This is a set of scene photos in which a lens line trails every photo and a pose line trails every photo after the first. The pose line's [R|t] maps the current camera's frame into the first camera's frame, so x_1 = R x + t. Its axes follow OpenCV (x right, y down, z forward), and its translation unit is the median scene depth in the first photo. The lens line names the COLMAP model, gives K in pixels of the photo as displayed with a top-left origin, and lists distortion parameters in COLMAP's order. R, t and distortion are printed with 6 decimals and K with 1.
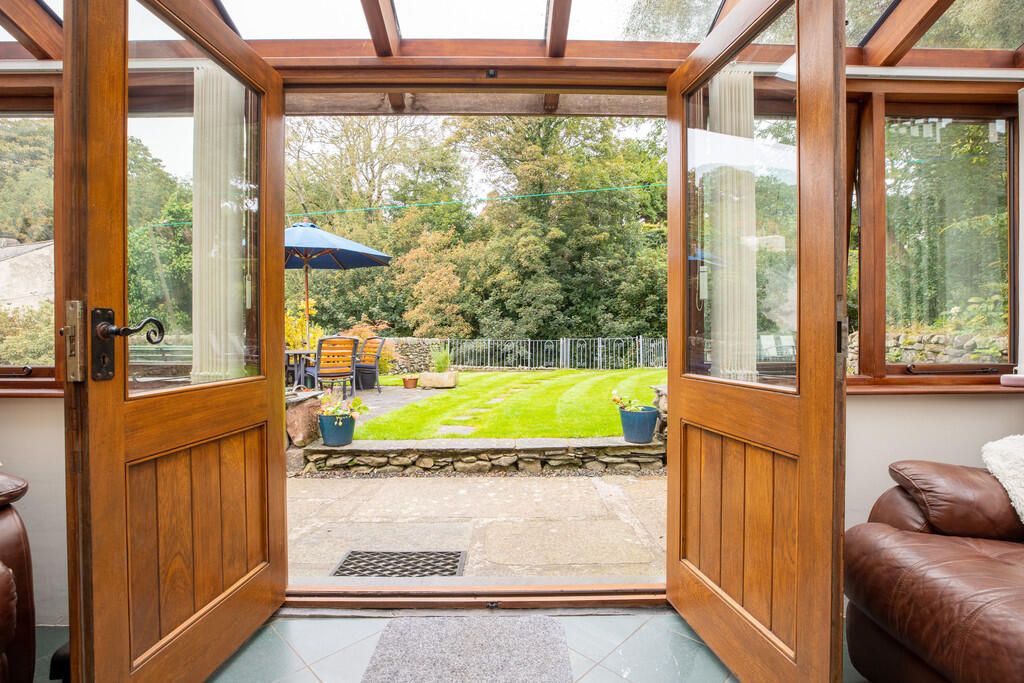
lens RADIAL K [[479.1, 0, 512.1], [0, 479.1, 334.4], [0, 0, 1]] dist [0.011893, 0.000251]
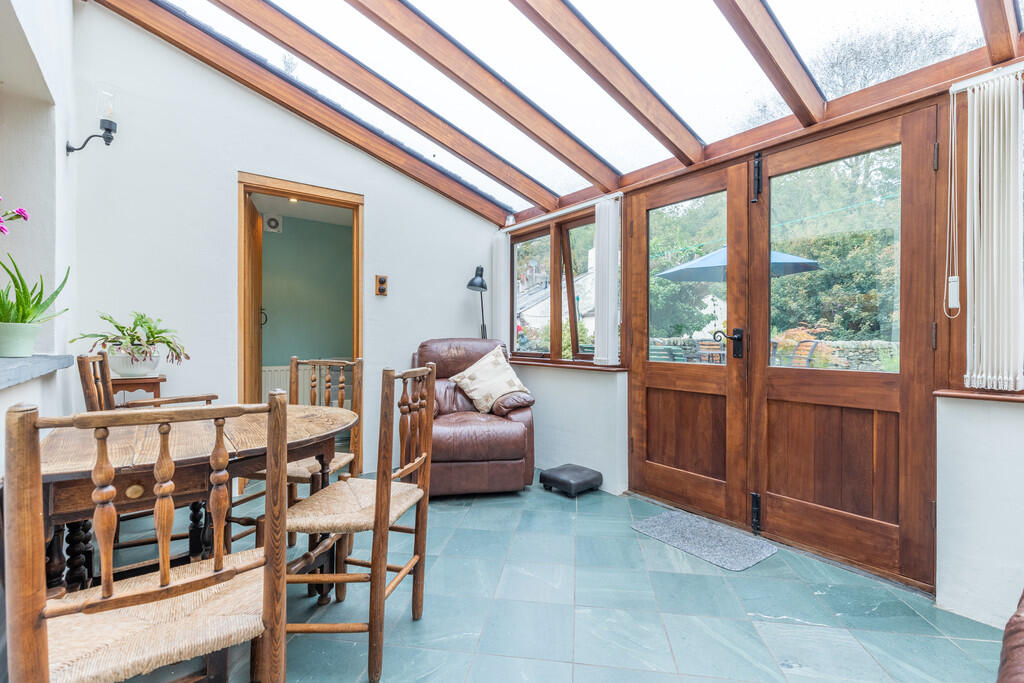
lens RADIAL K [[479.1, 0, 516.8], [0, 479.1, 339.2], [0, 0, 1]] dist [0.011893, 0.000251]
pose [[0.587012, 0.006351, -0.809553, 0.080638], [-0.001741, 0.999977, 0.006582, -0.001140], [0.809576, -0.002455, 0.587010, -0.043875]]
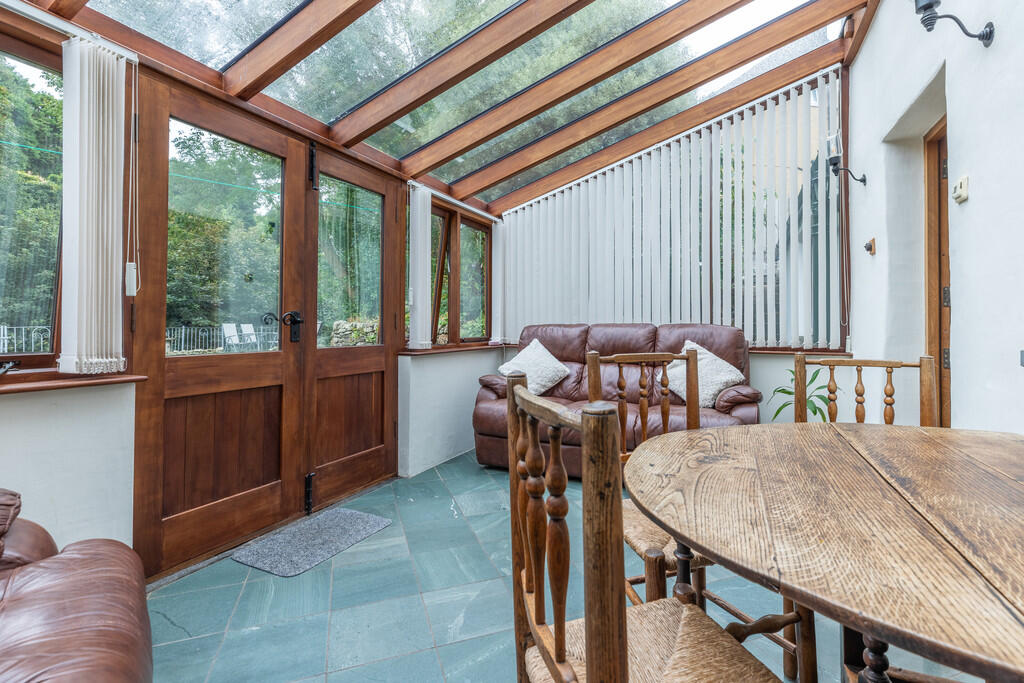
lens RADIAL K [[479.1, 0, 519.1], [0, 479.1, 319.7], [0, 0, 1]] dist [0.011893, 0.000251]
pose [[0.430536, 0.012521, 0.902486, -0.122947], [-0.006028, 0.999921, -0.010997, 0.000263], [-0.902553, -0.000706, 0.430578, -0.019199]]
